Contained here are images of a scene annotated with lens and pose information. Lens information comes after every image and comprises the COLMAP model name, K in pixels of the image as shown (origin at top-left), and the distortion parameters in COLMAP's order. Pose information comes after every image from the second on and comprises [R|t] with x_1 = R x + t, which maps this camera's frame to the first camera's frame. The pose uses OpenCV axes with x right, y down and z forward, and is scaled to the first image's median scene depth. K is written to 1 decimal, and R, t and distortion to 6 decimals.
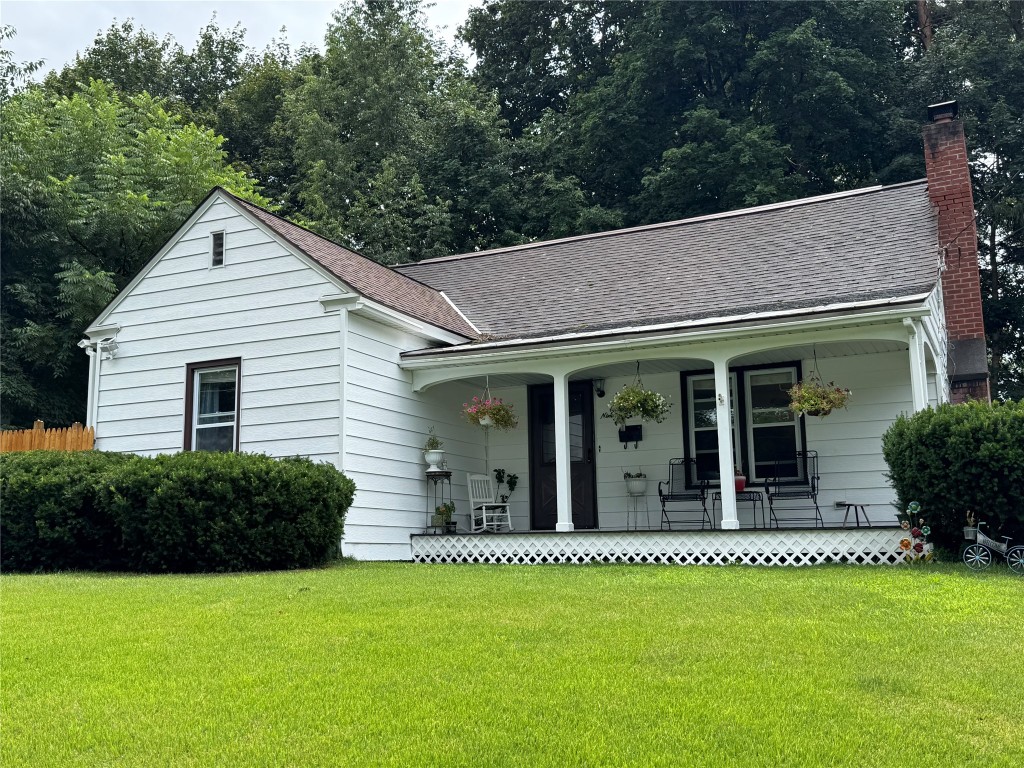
lens RADIAL K [[1060.9, 0, 511.3], [0, 1060.9, 384.8], [0, 0, 1]] dist [0.082058, 0.000000]
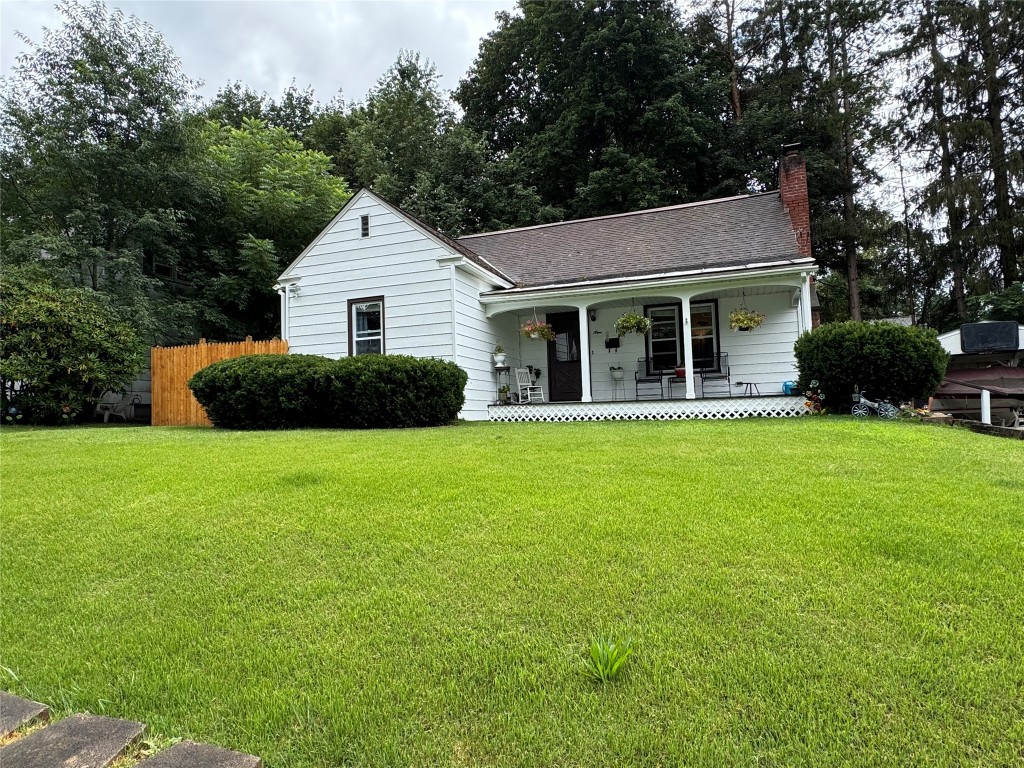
lens RADIAL K [[630.5, 0, 512.3], [0, 630.5, 383.9], [0, 0, 1]] dist [0.000150, 0.006021]
pose [[0.995661, -0.009983, 0.092518, -0.142083], [0.000300, 0.994568, 0.104092, 0.007110], [-0.093054, -0.103613, 0.990255, 0.034752]]
